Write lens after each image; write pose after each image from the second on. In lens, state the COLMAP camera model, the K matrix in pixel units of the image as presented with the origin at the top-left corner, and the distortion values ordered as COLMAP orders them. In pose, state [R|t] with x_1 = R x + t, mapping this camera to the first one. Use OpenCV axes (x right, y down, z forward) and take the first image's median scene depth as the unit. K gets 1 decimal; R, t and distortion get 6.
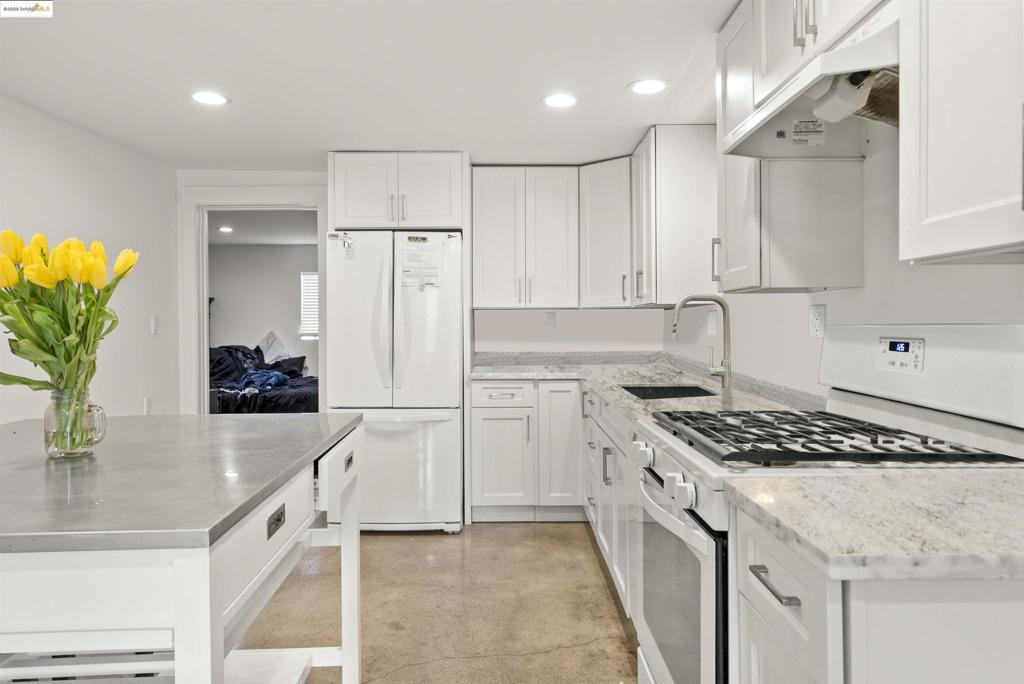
lens RADIAL K [[680.7, 0, 515.3], [0, 680.7, 326.9], [0, 0, 1]] dist [0.000354, -0.000531]
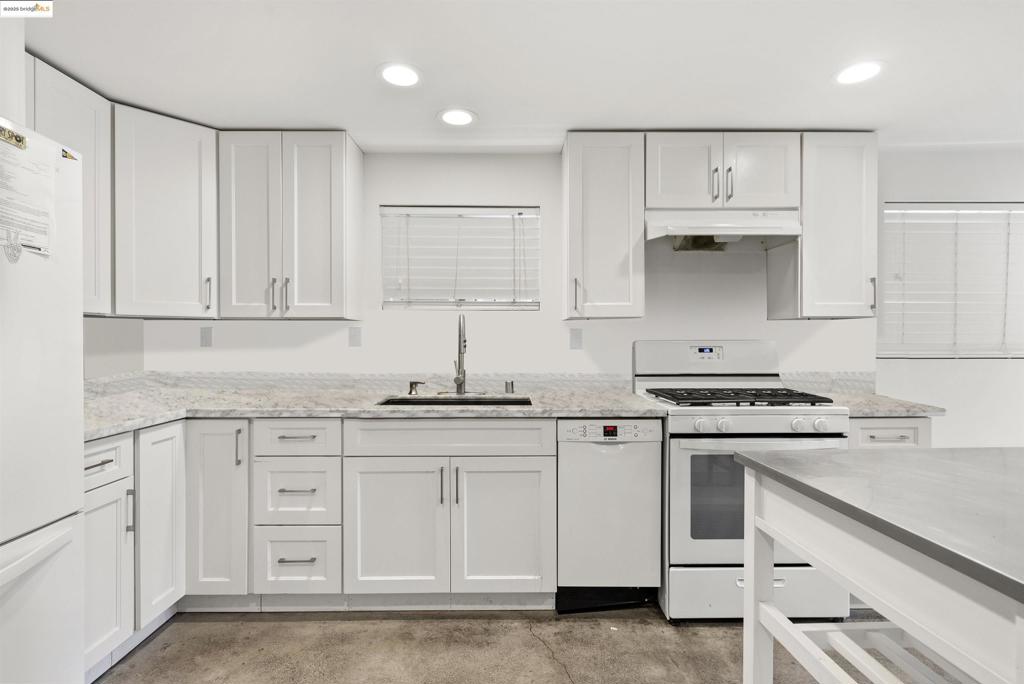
lens RADIAL K [[502.5, 0, 508.9], [0, 502.5, 340.9], [0, 0, 1]] dist [0.002358, -0.000011]
pose [[0.002448, -0.002641, 0.999994, -0.451332], [0.003181, 0.999991, 0.002633, -0.003005], [-0.999992, 0.003174, 0.002457, 0.700707]]
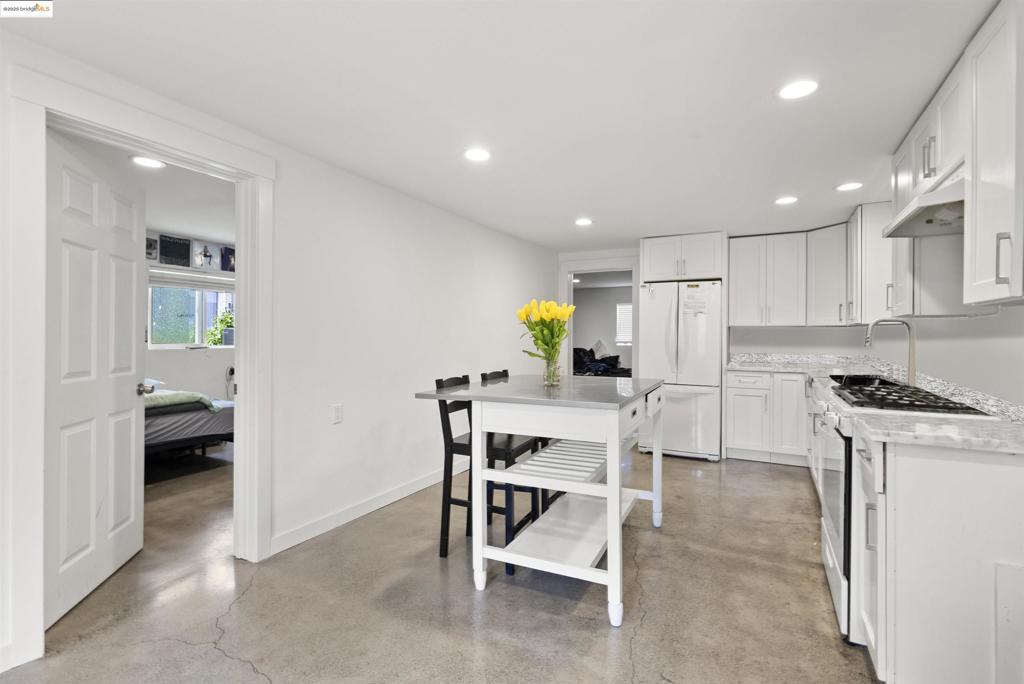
lens RADIAL K [[471.1, 0, 517.9], [0, 471.1, 337.7], [0, 0, 1]] dist [-0.001596, 0.000892]
pose [[0.879564, 0.009524, -0.475685, 0.032905], [-0.009751, 0.999950, 0.001990, 0.002097], [0.475680, 0.002888, 0.879613, -0.247487]]
